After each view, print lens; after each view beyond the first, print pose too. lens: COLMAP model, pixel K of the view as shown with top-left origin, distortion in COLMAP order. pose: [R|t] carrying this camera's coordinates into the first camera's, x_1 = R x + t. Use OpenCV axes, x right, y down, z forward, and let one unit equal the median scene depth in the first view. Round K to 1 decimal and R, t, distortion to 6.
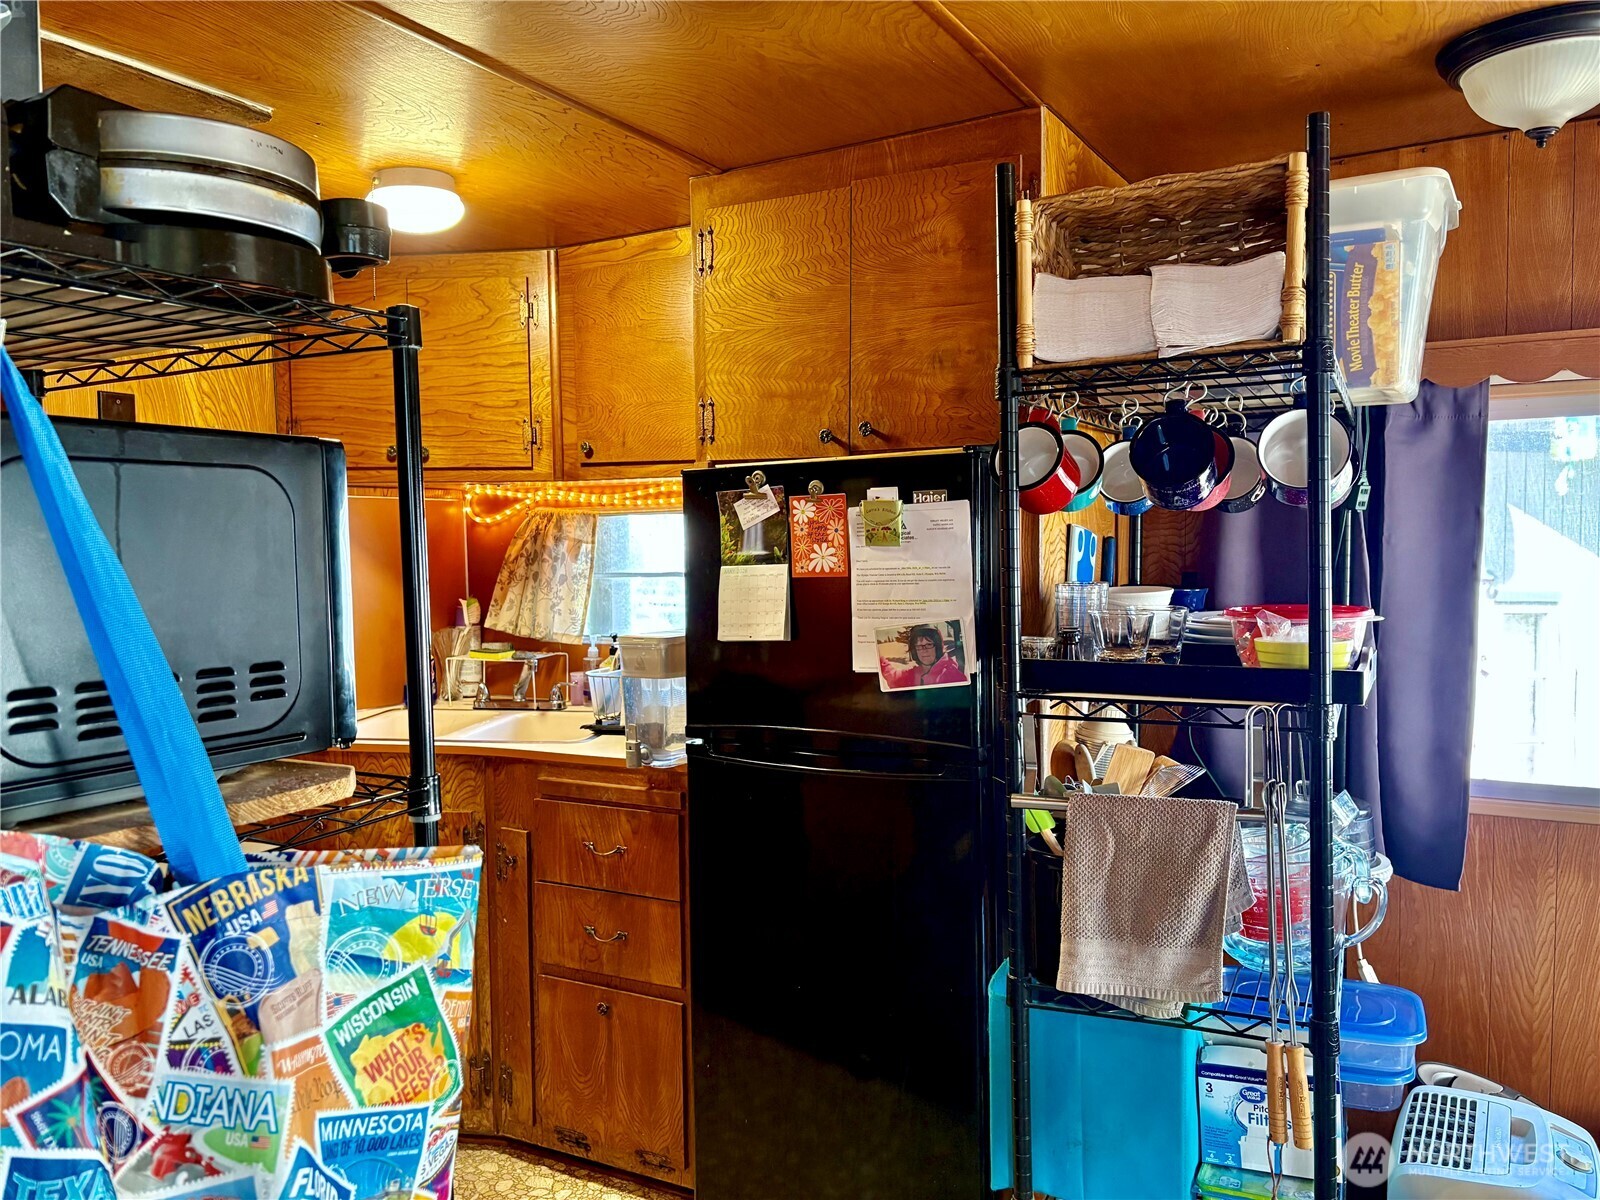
lens RADIAL K [[1207.7, 0, 803.5], [0, 1207.7, 608.0], [0, 0, 1]] dist [0.054572, -0.069122]
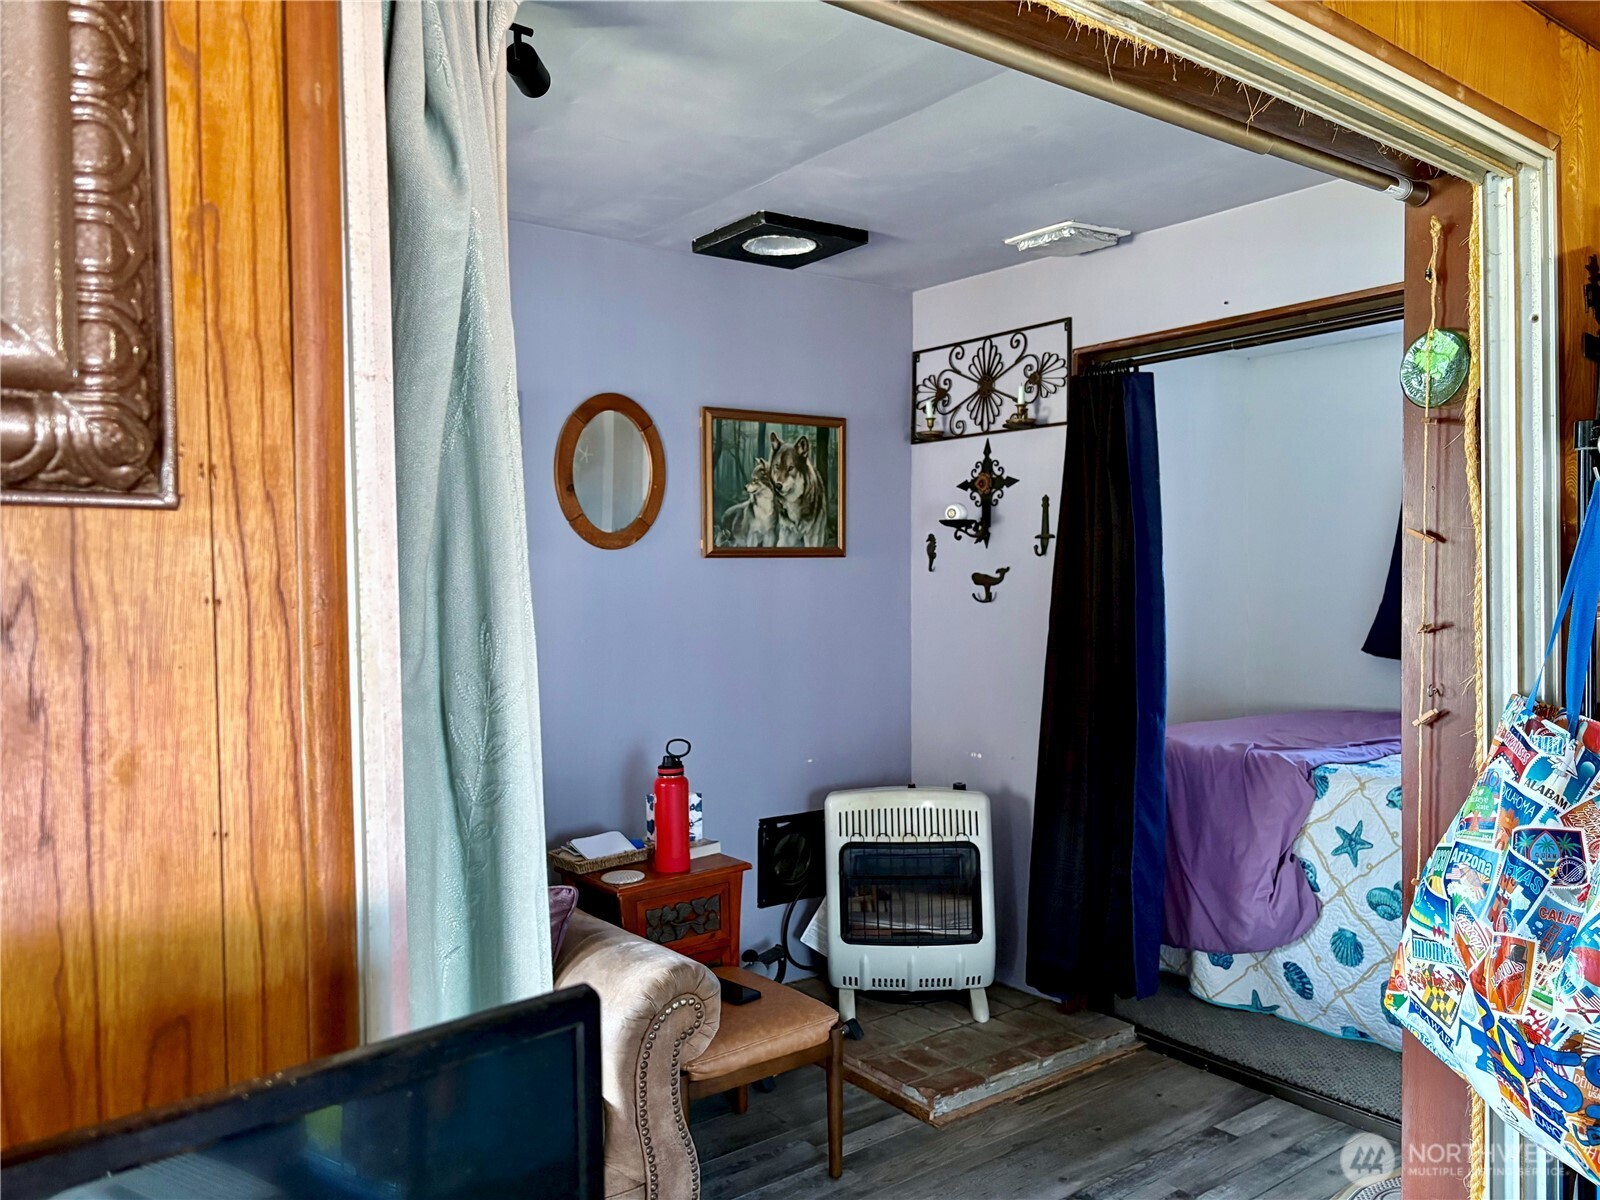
lens RADIAL K [[1207.7, 0, 803.5], [0, 1207.7, 608.0], [0, 0, 1]] dist [0.054572, -0.069122]
pose [[-0.388083, 0.034300, -0.920986, 1.523302], [-0.038811, 0.997813, 0.053515, -0.052194], [0.920807, 0.056513, -0.385903, 0.508235]]
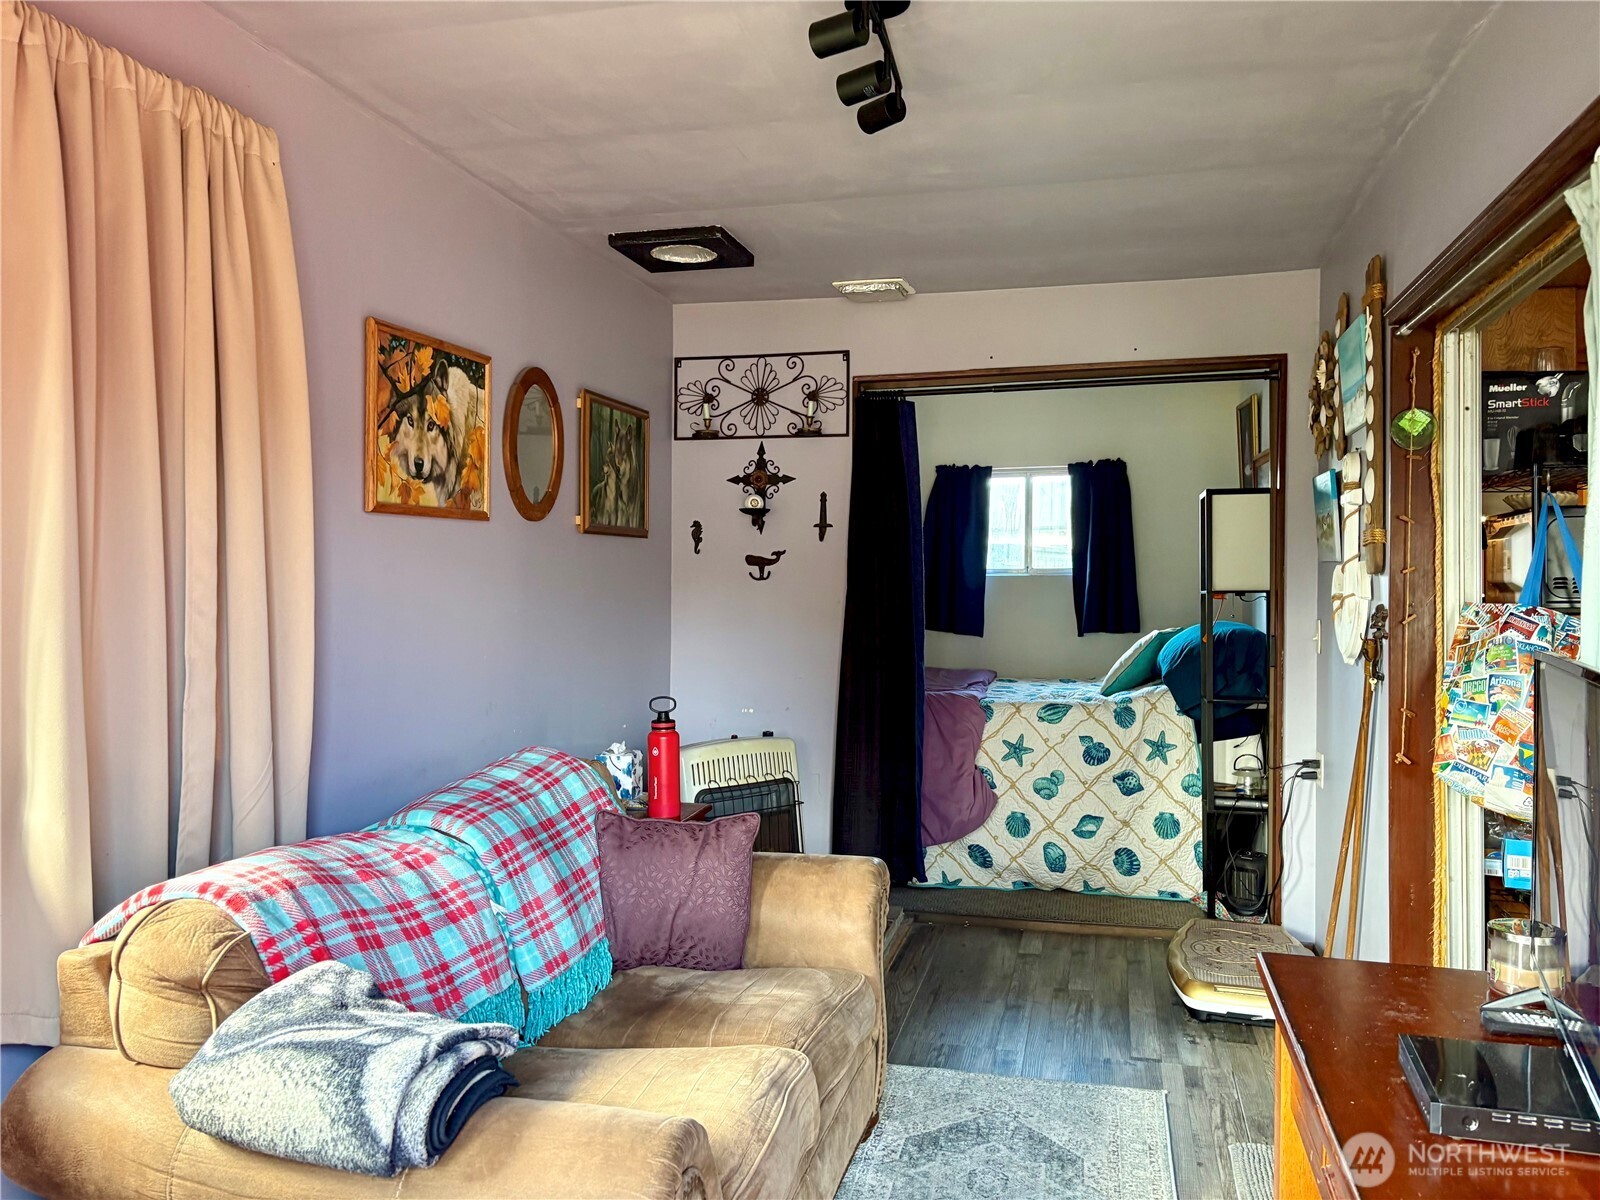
lens RADIAL K [[1222.0, 0, 785.0], [0, 1222.0, 601.3], [0, 0, 1]] dist [0.057738, -0.000778]
pose [[0.290639, 0.018249, -0.956659, 2.383992], [-0.051465, 0.998669, 0.003415, 0.248938], [0.955448, 0.048242, 0.291191, -2.432006]]
